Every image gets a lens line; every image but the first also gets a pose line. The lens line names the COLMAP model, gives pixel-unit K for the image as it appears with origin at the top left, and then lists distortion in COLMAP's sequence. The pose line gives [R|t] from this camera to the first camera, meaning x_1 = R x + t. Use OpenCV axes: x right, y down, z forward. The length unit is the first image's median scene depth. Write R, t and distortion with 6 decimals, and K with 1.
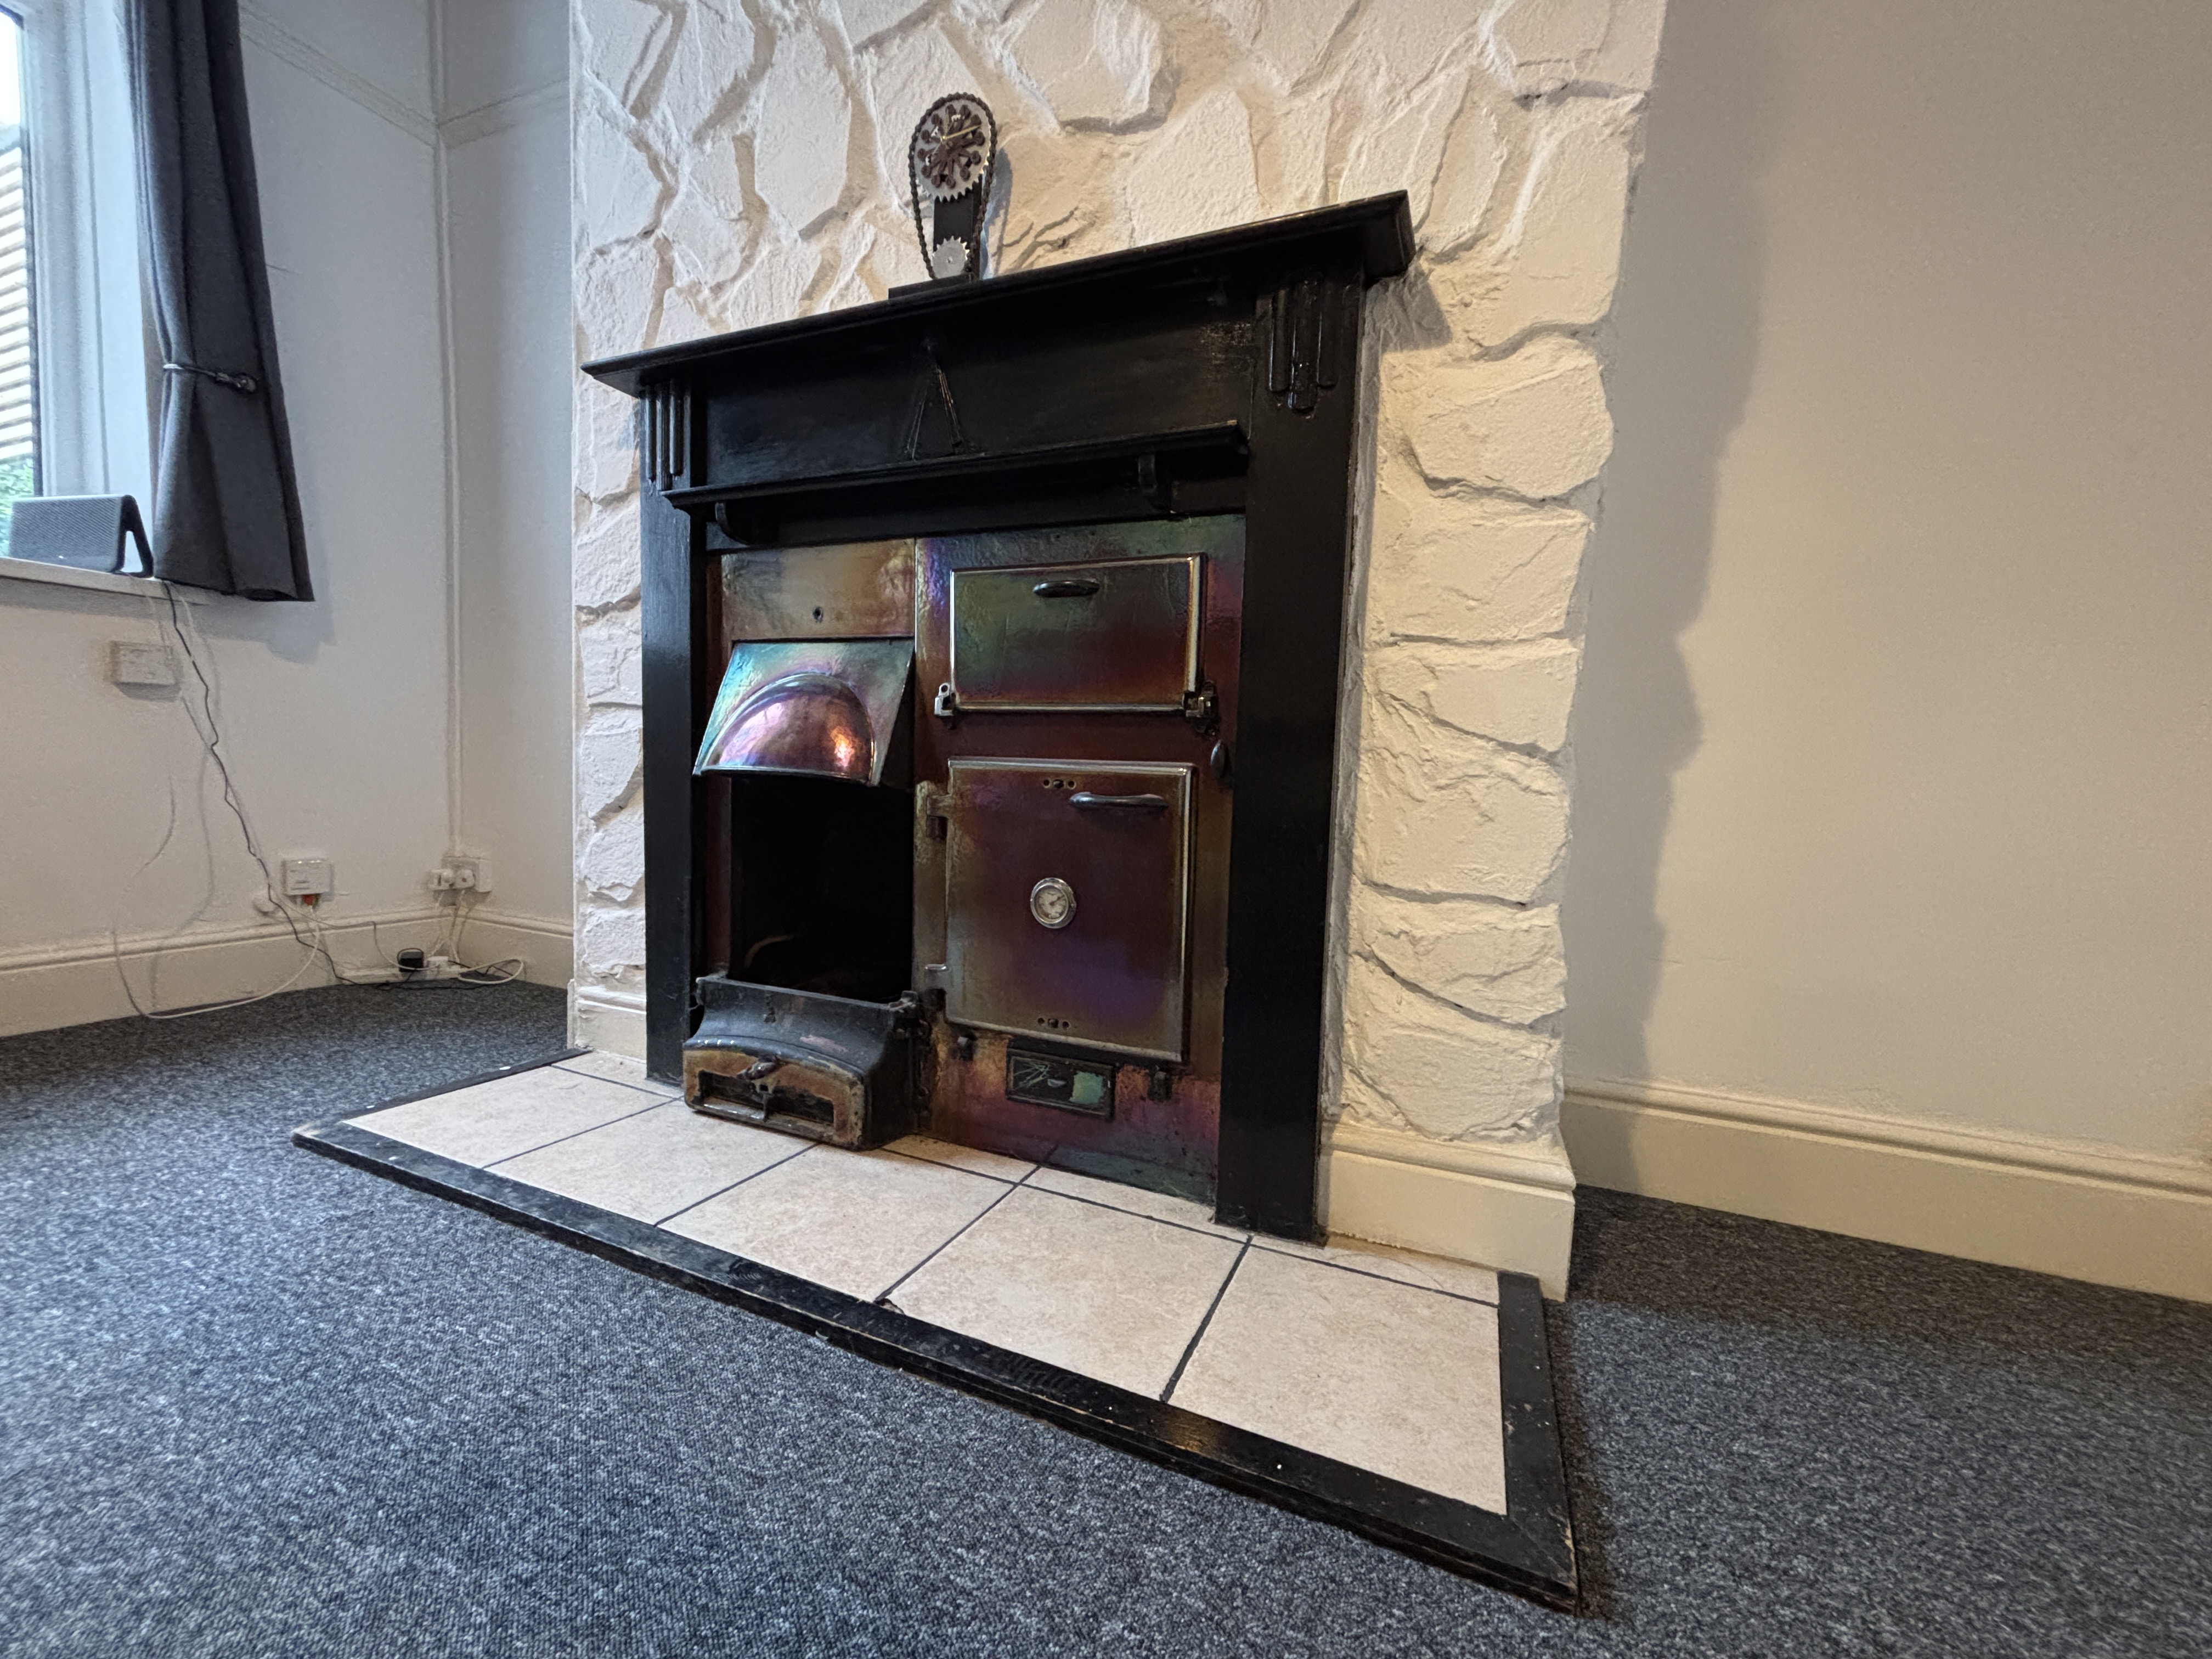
lens RADIAL K [[886.7, 0, 1108.2], [0, 886.7, 827.5], [0, 0, 1]] dist [0.000545, -0.001123]
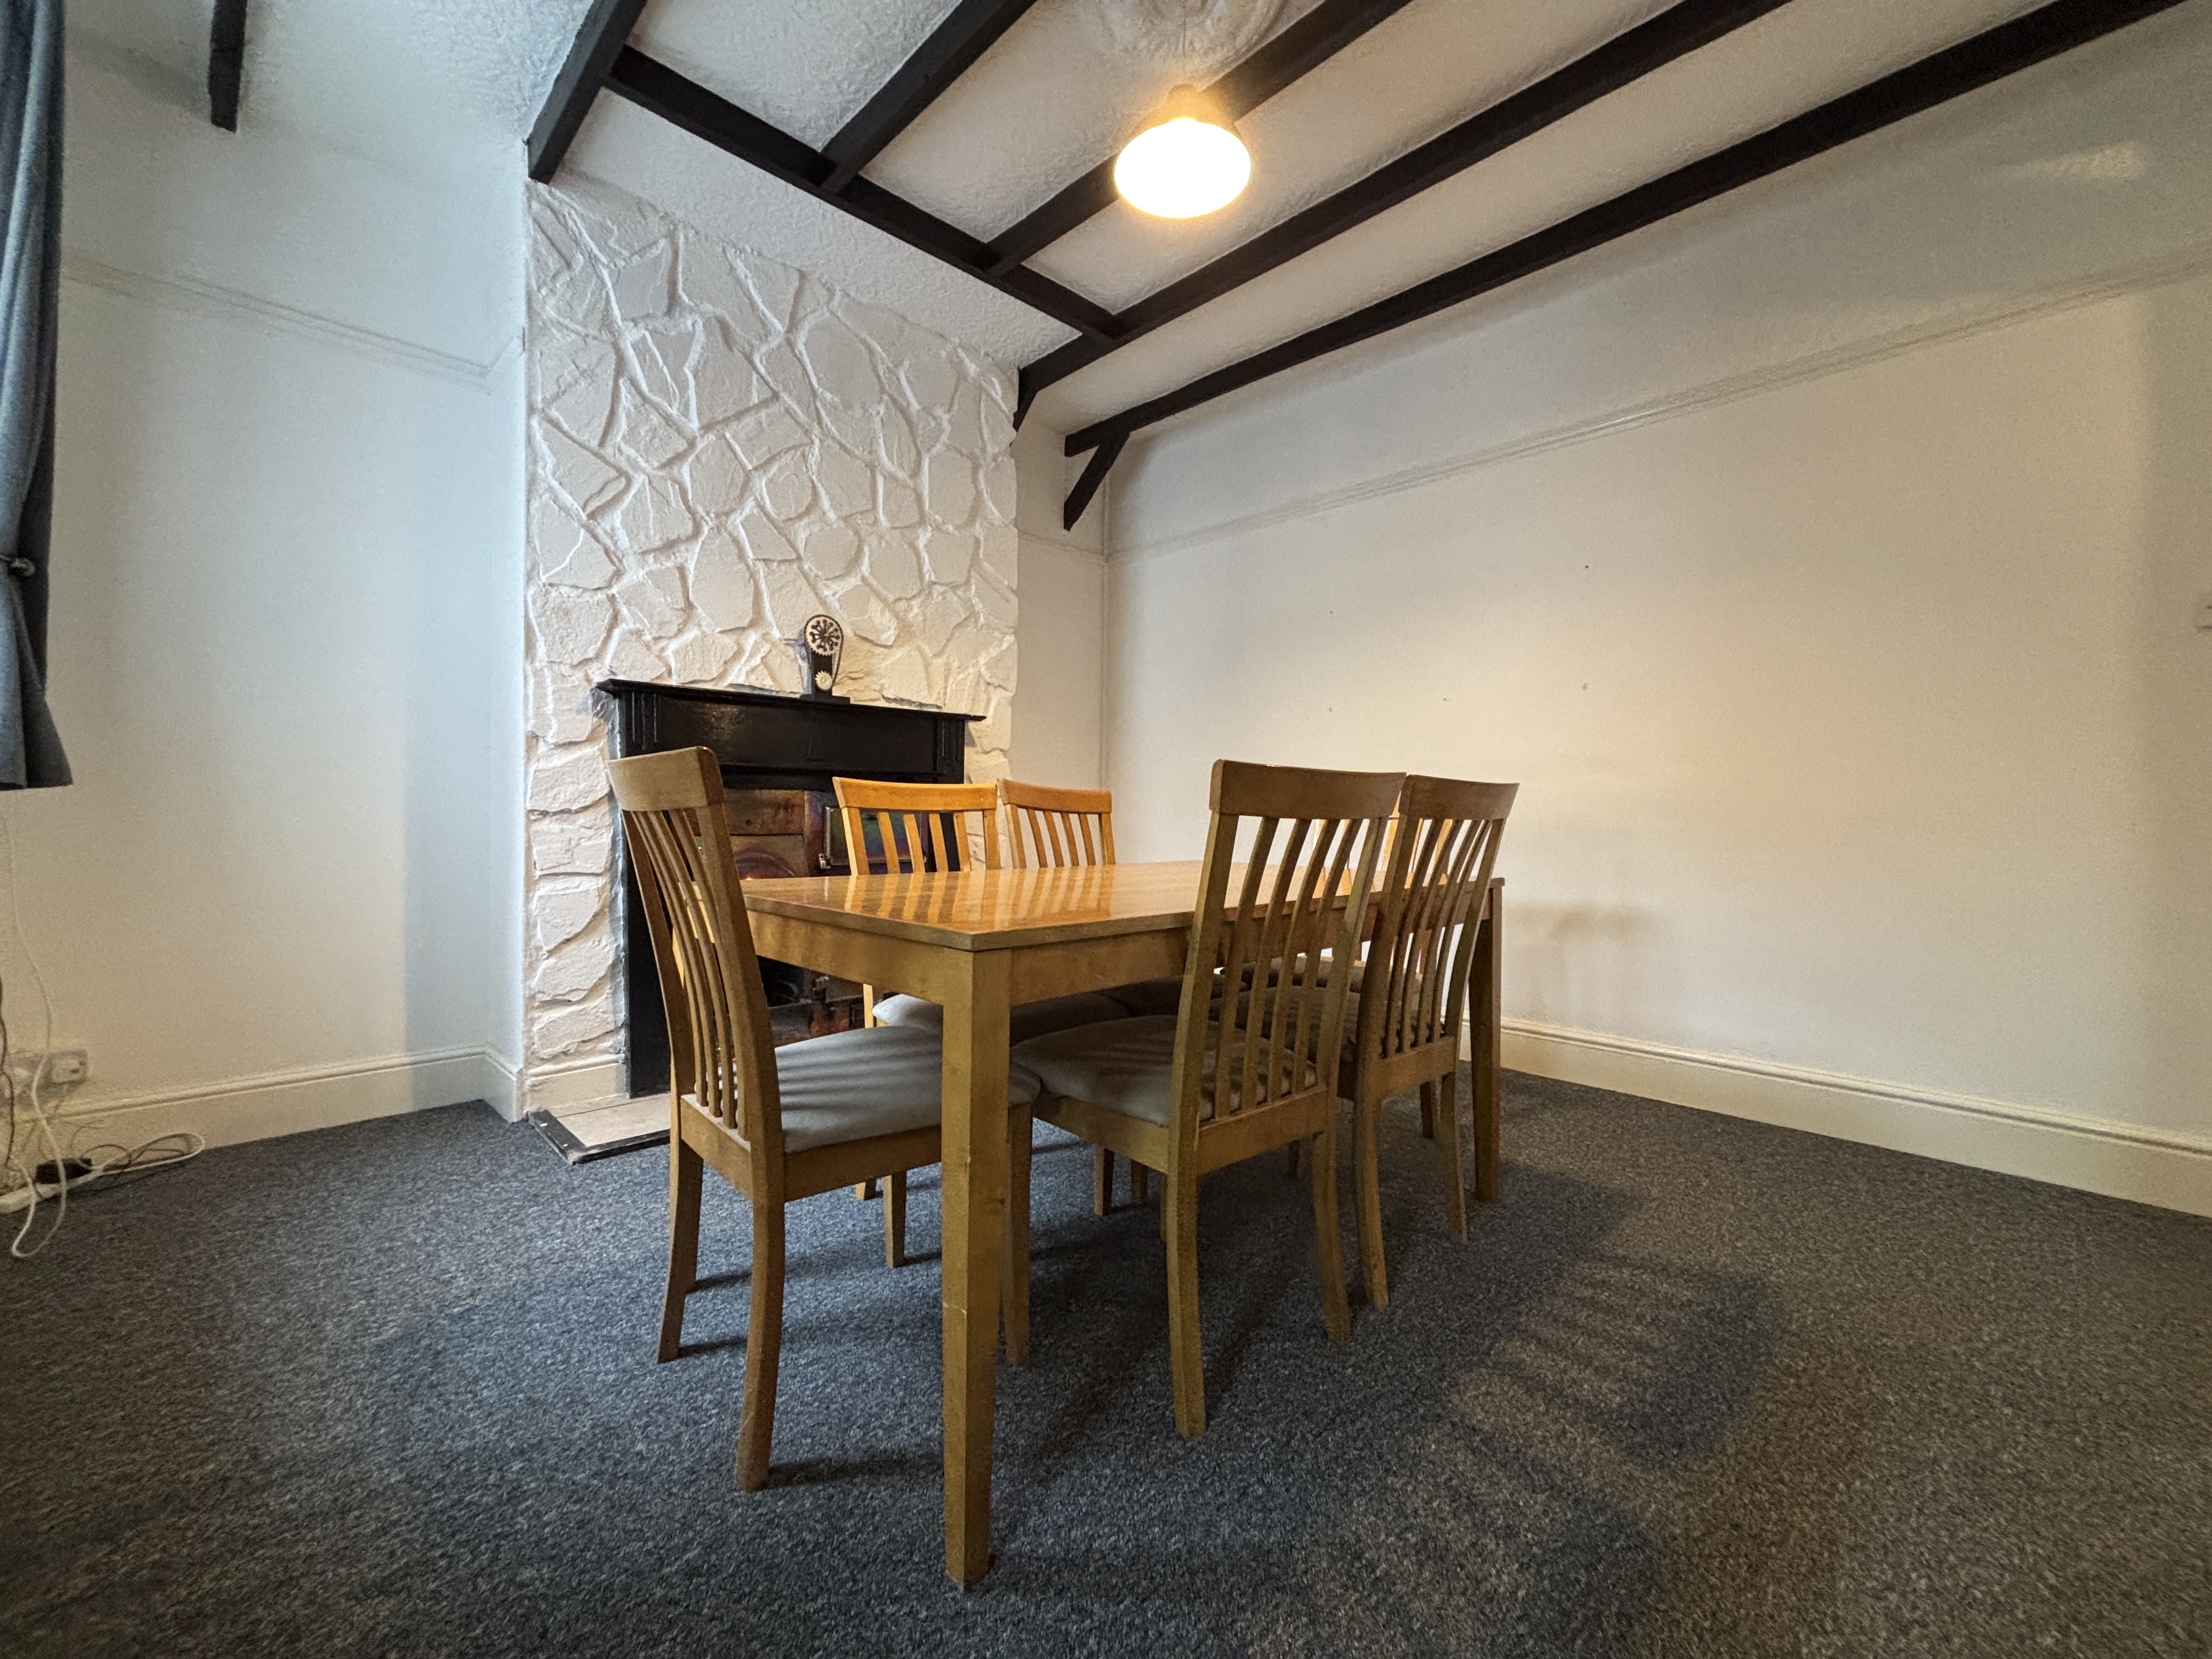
lens RADIAL K [[886.7, 0, 1091.8], [0, 886.7, 836.3], [0, 0, 1]] dist [0.000545, -0.001123]
pose [[0.395150, -0.061228, 0.916574, -2.251909], [0.072583, 0.996738, 0.035292, -0.268963], [-0.915745, 0.052582, 0.398305, -0.631582]]
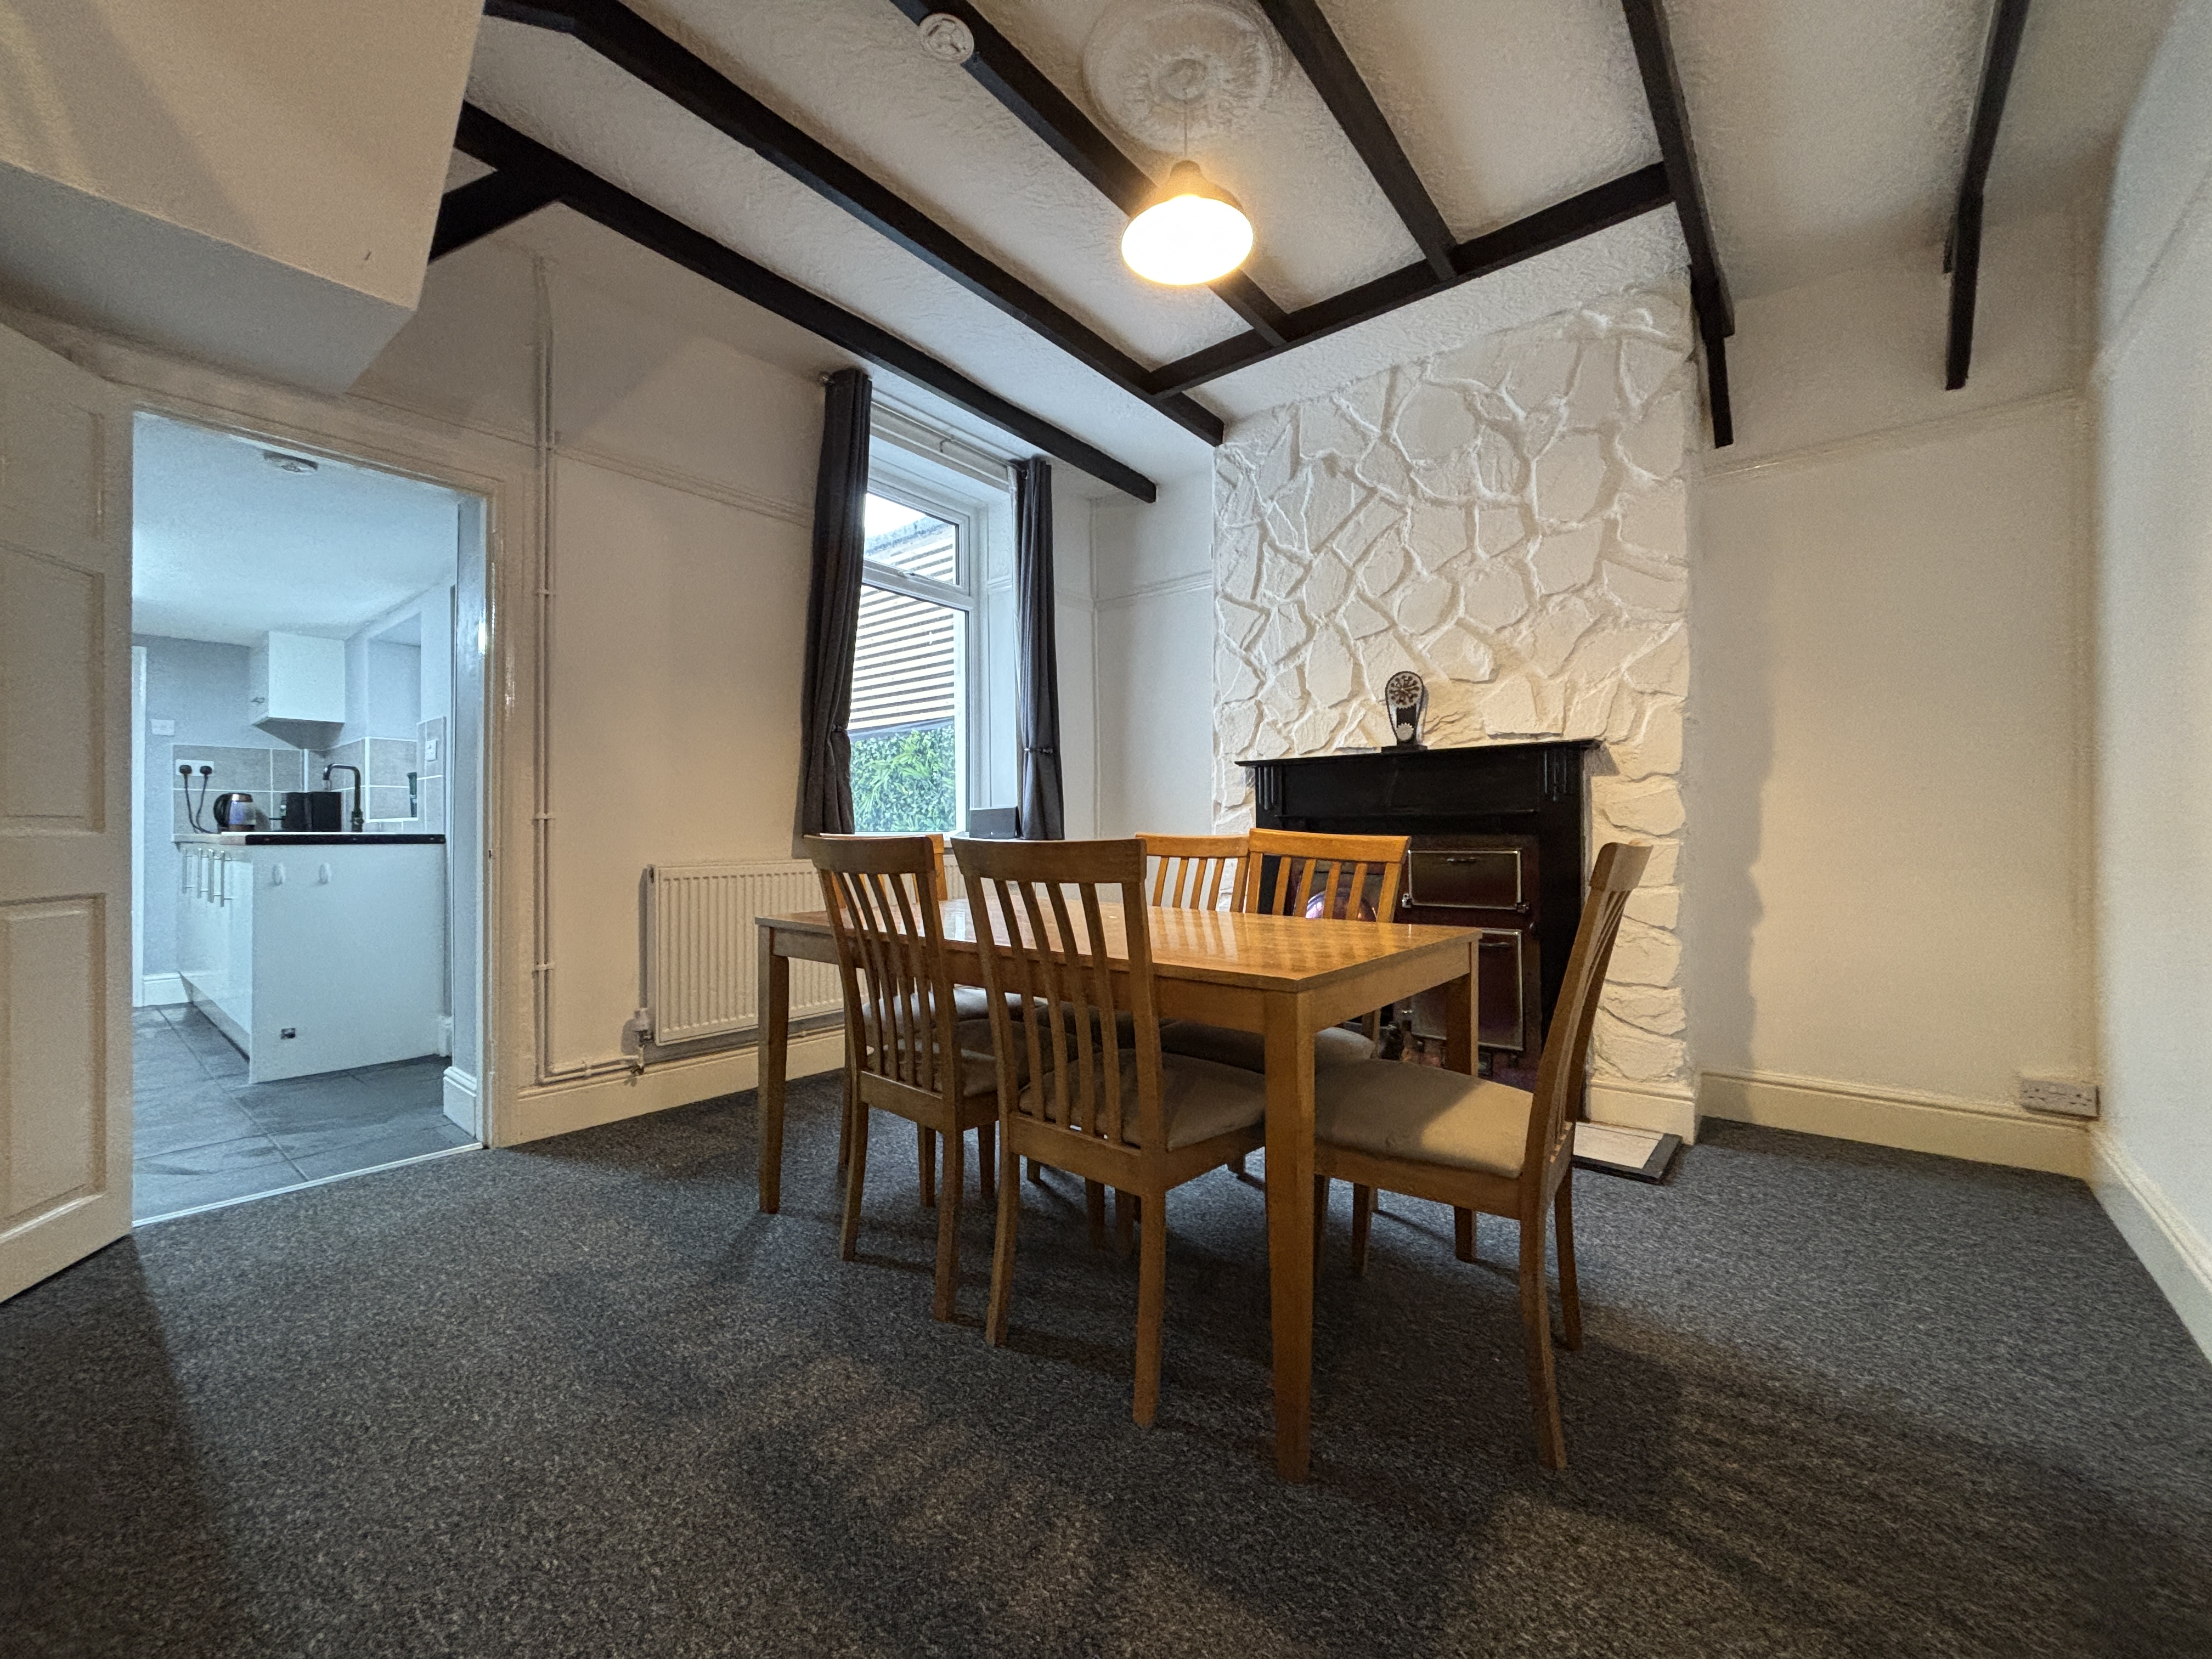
lens RADIAL K [[886.7, 0, 1104.0], [0, 886.7, 835.7], [0, 0, 1]] dist [0.000545, -0.001123]
pose [[0.956568, -0.041279, -0.288573, -0.300961], [0.019260, 0.996710, -0.078729, -0.165603], [0.290873, 0.069752, 0.954216, -1.789826]]
